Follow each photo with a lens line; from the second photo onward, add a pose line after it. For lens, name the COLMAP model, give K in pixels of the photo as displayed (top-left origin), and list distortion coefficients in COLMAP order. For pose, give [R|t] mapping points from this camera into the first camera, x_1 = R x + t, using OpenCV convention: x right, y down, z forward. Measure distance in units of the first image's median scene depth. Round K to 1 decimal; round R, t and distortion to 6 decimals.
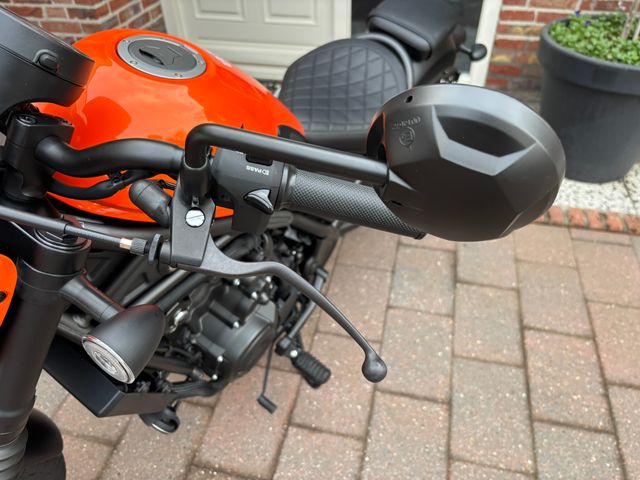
lens RADIAL K [[490.1, 0, 320.0], [0, 490.1, 240.0], [0, 0, 1]] dist [-0.011693, -0.000295]
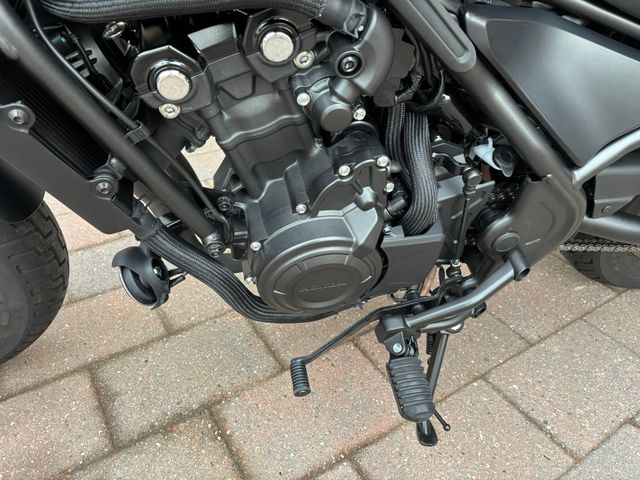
lens RADIAL K [[490.1, 0, 320.0], [0, 490.1, 240.0], [0, 0, 1]] dist [-0.011693, -0.000295]
pose [[0.710652, 0.414012, -0.568830, 0.153958], [-0.481560, 0.875685, 0.035727, 0.139322], [0.512907, 0.248536, 0.821679, 0.430066]]
